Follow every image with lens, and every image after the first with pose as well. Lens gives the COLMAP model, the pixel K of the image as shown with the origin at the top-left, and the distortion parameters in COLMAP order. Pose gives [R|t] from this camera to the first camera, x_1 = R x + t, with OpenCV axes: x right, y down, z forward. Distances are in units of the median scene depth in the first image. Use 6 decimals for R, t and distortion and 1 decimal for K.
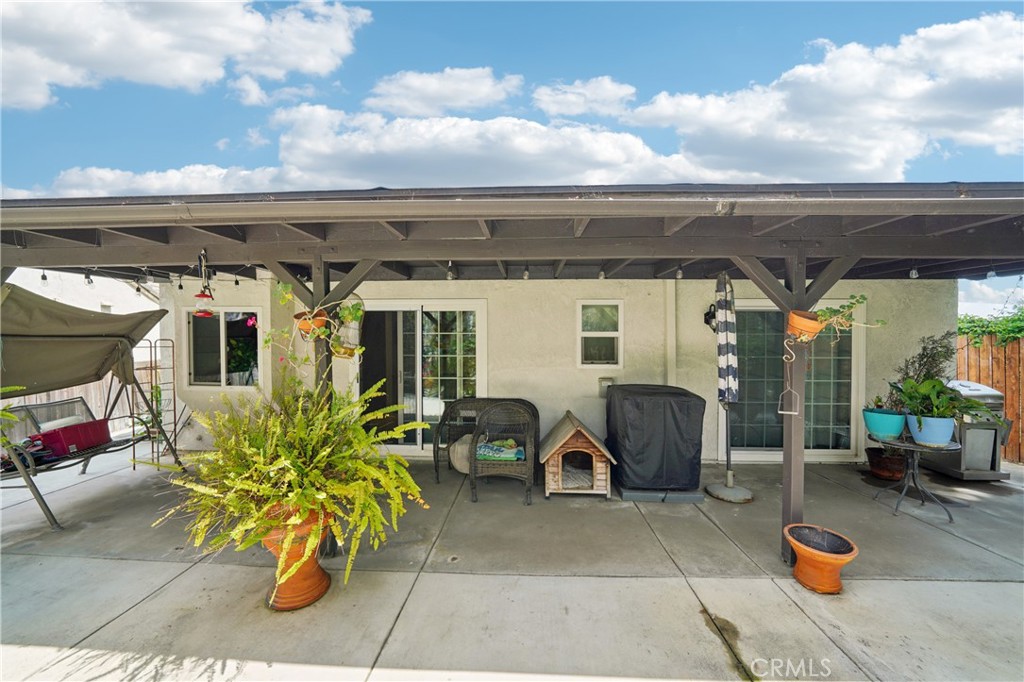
lens RADIAL K [[367.7, 0, 501.6], [0, 367.7, 339.8], [0, 0, 1]] dist [-0.019352, 0.000617]
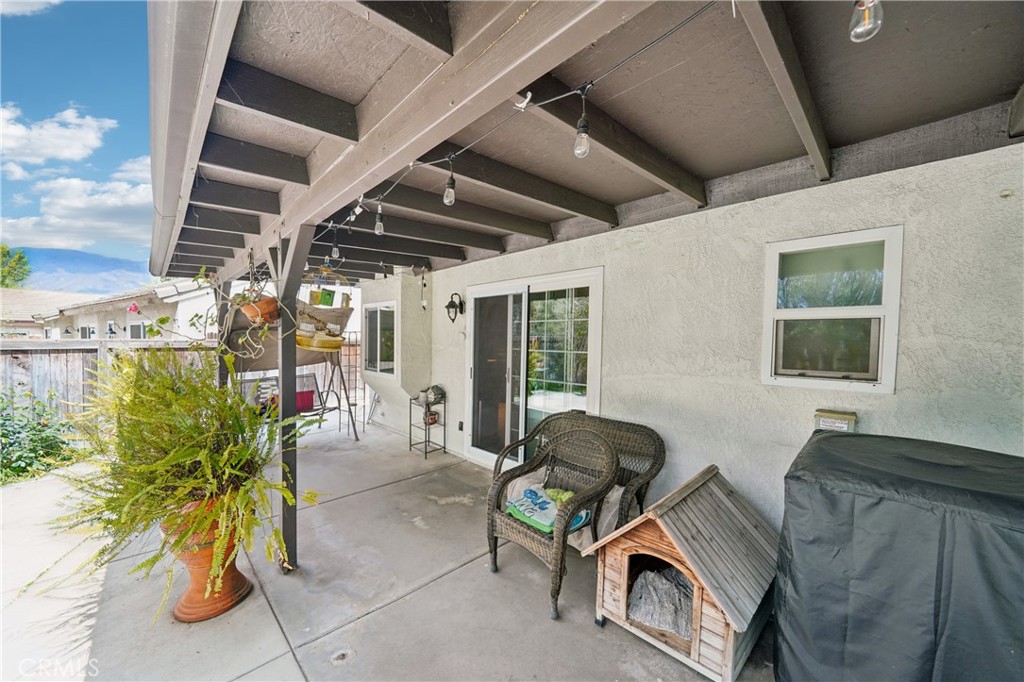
lens RADIAL K [[367.7, 0, 514.7], [0, 367.7, 347.2], [0, 0, 1]] dist [-0.019352, 0.000617]
pose [[0.732868, 0.019282, -0.680097, 0.293965], [0.003296, 0.999486, 0.031888, 0.011860], [0.680362, -0.025611, 0.732428, 0.413540]]
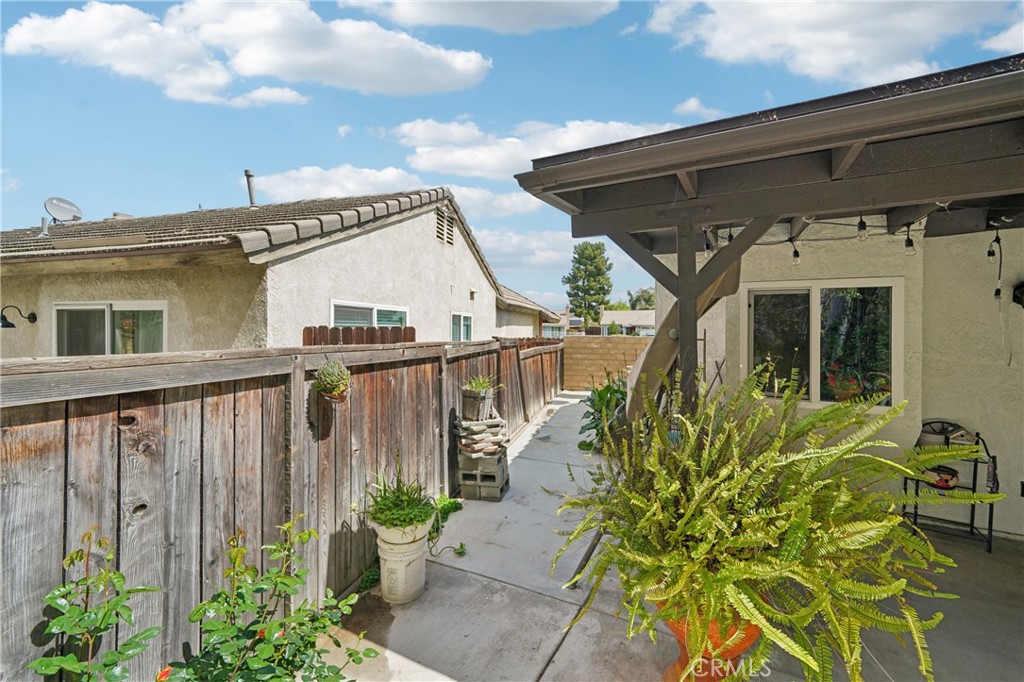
lens RADIAL K [[419.9, 0, 504.0], [0, 419.9, 322.1], [0, 0, 1]] dist [-0.002681, -0.000368]
pose [[0.892583, -0.005293, -0.450852, -0.852180], [-0.001105, 0.999902, -0.013925, -0.004094], [0.450882, 0.012928, 0.892490, 0.063498]]
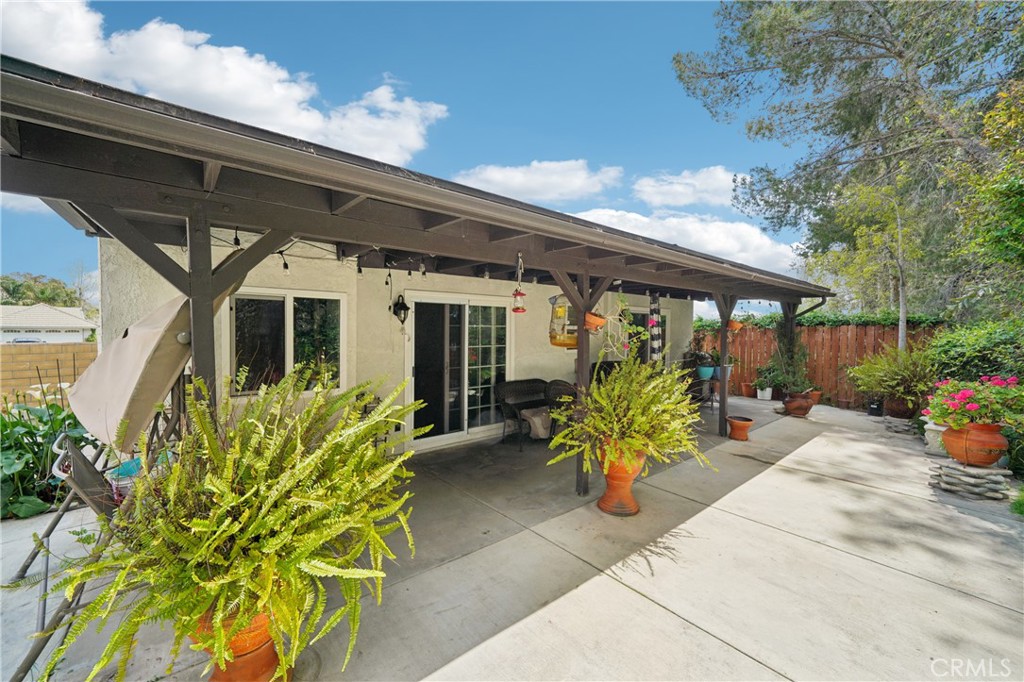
lens RADIAL K [[389.6, 0, 513.1], [0, 389.6, 335.4], [0, 0, 1]] dist [0.001071, 0.000154]
pose [[0.743219, -0.008346, 0.668996, -0.891570], [-0.000069, 0.999921, 0.012551, -0.004583], [-0.669048, -0.009374, 0.743160, 0.061930]]
